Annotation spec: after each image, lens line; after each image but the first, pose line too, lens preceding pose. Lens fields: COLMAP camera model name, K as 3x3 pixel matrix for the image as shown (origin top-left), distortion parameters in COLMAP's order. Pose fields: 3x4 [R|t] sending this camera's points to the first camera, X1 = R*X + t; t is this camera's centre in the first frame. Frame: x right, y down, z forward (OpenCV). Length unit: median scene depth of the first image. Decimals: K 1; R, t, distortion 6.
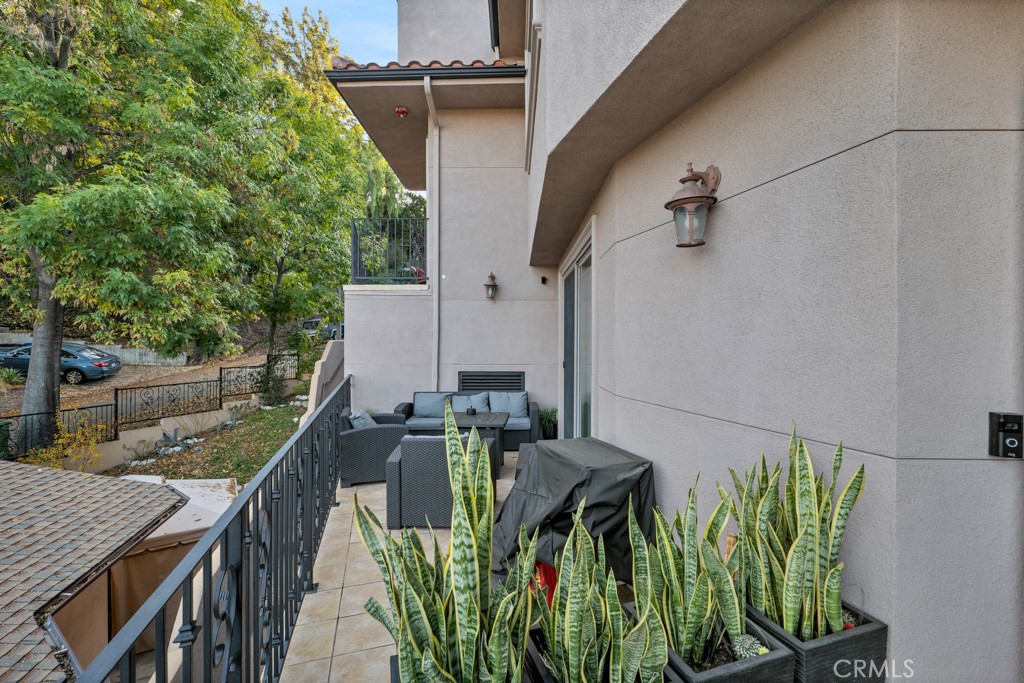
lens RADIAL K [[425.9, 0, 514.0], [0, 425.9, 343.1], [0, 0, 1]] dist [0.003209, 0.000098]
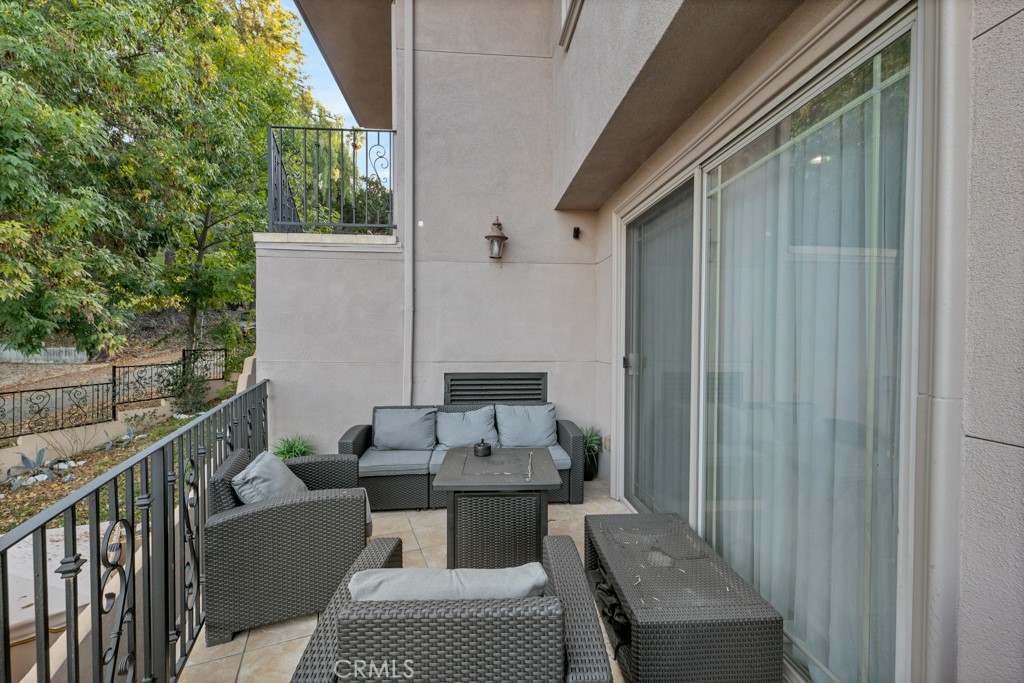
lens RADIAL K [[411.3, 0, 509.3], [0, 411.3, 344.5], [0, 0, 1]] dist [0.001085, 0.000229]
pose [[0.995444, -0.000997, 0.095347, -0.098769], [-0.000274, 0.999911, 0.013316, 0.016239], [-0.095352, -0.013282, 0.995355, 0.400872]]
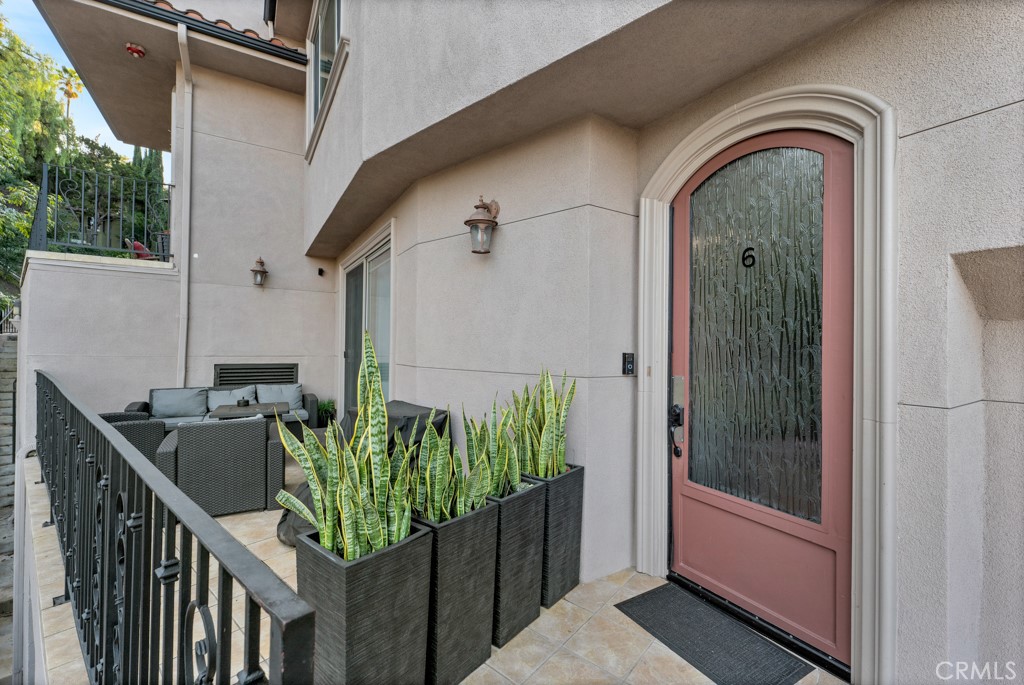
lens RADIAL K [[425.9, 0, 514.0], [0, 425.9, 344.1], [0, 0, 1]] dist [0.003209, 0.000098]
pose [[0.842955, 0.013436, 0.537816, -0.088706], [-0.007610, 0.999886, -0.013051, 0.033371], [-0.537930, 0.006909, 0.842961, -0.092300]]
